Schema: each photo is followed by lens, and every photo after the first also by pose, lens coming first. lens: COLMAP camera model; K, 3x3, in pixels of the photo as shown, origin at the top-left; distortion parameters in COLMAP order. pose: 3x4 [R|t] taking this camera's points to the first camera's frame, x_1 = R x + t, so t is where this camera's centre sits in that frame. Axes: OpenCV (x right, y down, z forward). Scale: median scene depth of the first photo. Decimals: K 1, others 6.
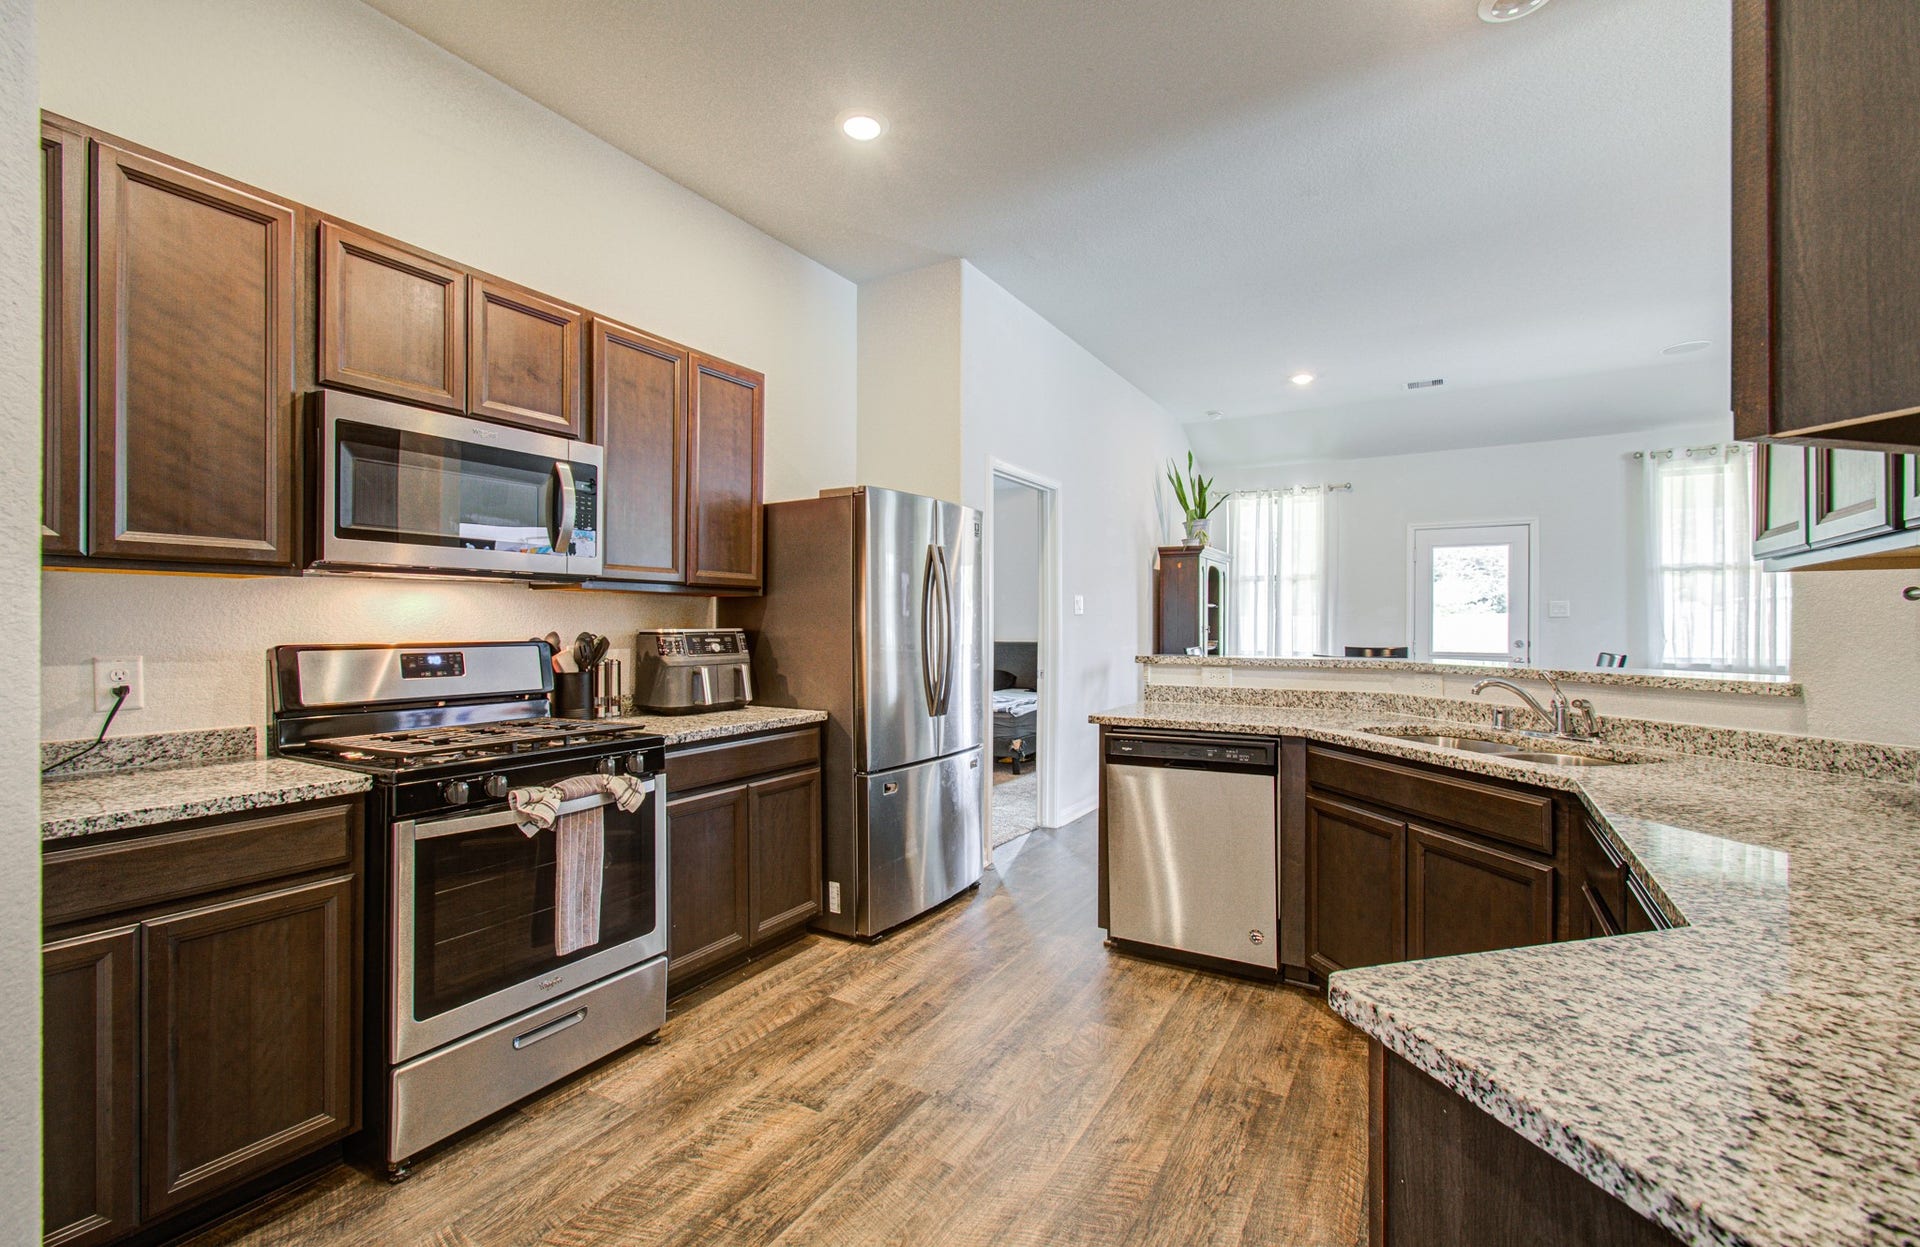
lens RADIAL K [[876.4, 0, 952.7], [0, 876.4, 617.0], [0, 0, 1]] dist [-0.002455, 0.003878]
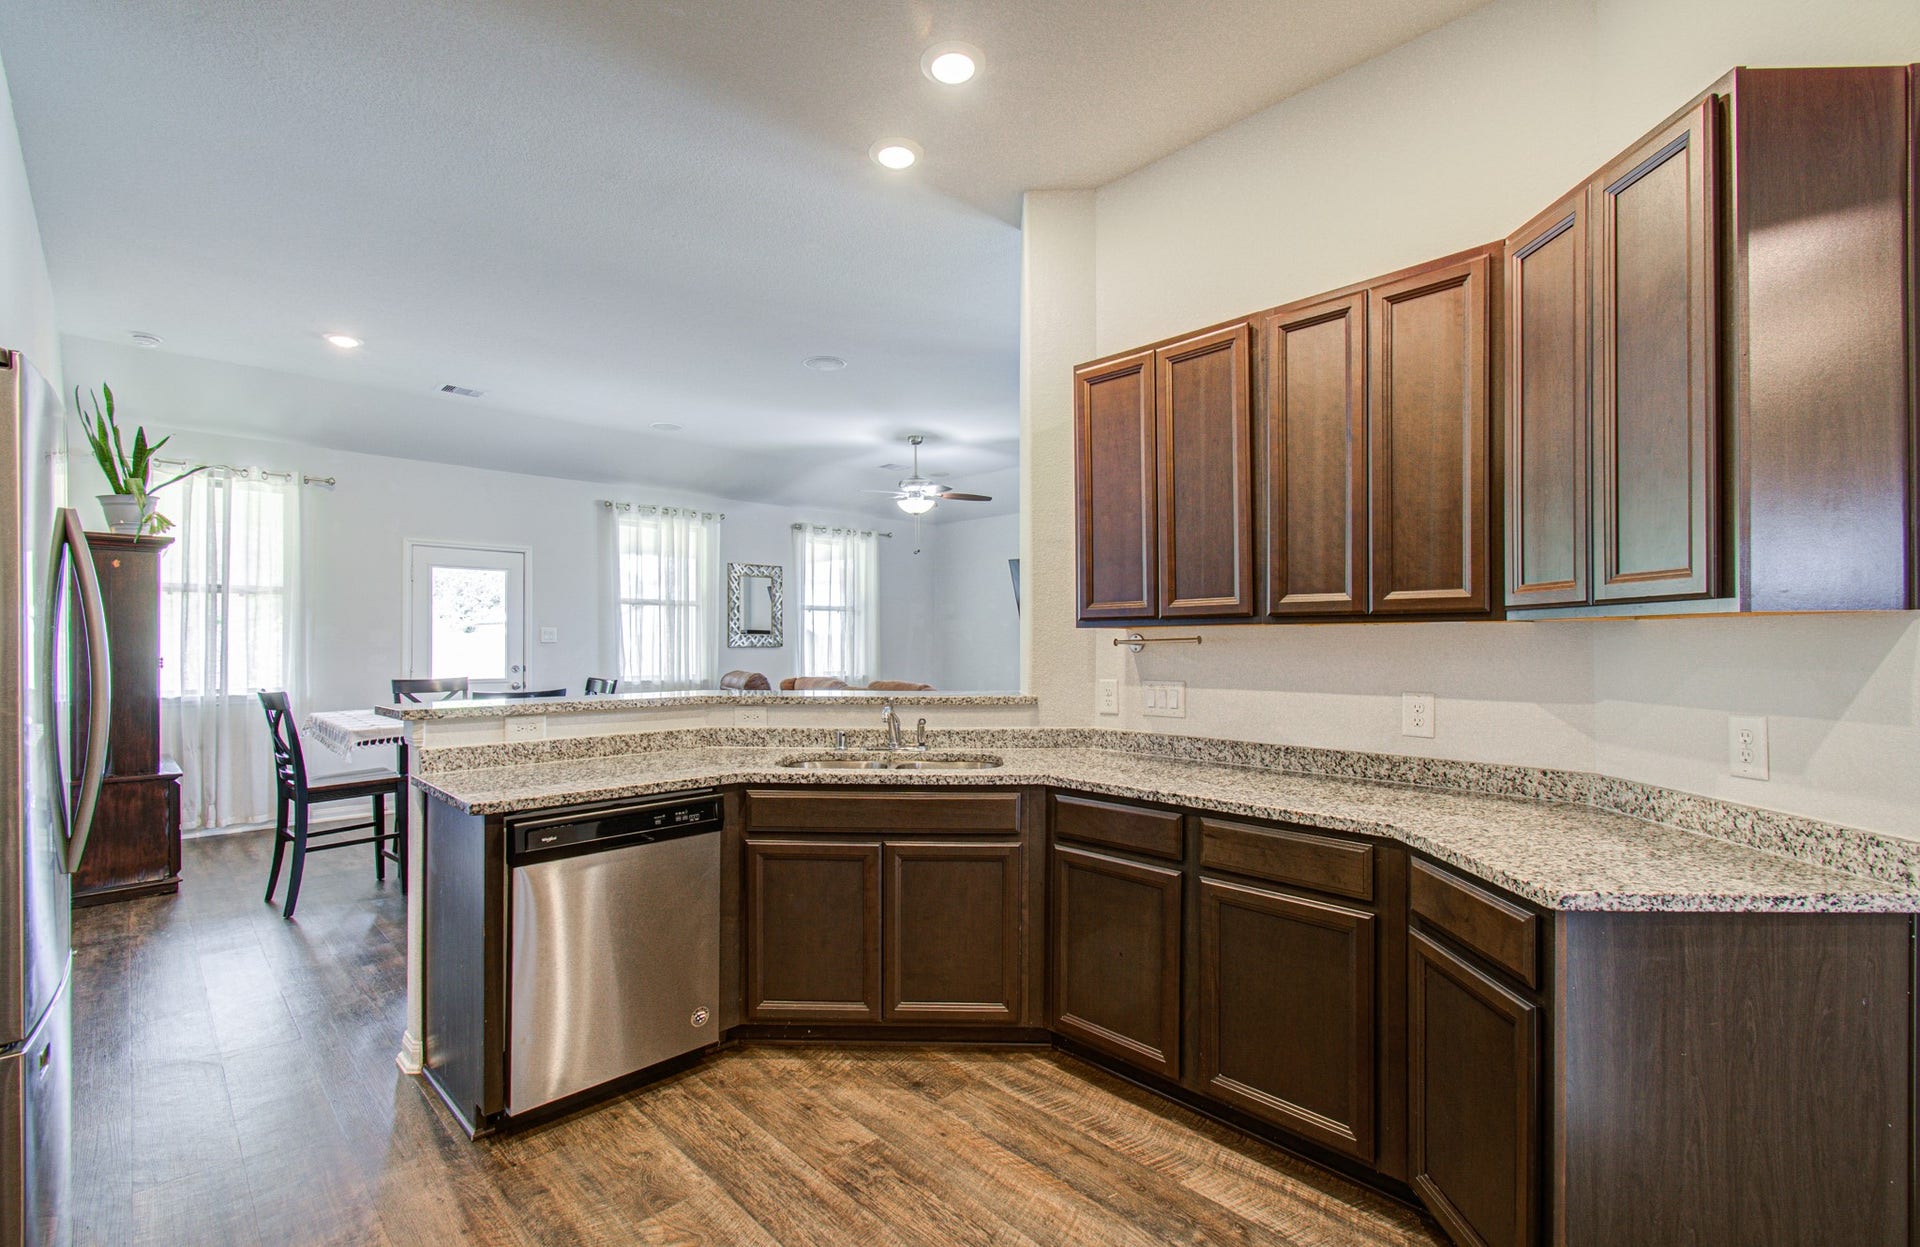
lens RADIAL K [[876.4, 0, 962.6], [0, 876.4, 628.8], [0, 0, 1]] dist [-0.002455, 0.003878]
pose [[0.227657, 0.012734, 0.973658, -0.445875], [-0.009606, 0.999895, -0.010831, -0.020581], [-0.973694, -0.006887, 0.227755, 0.520345]]
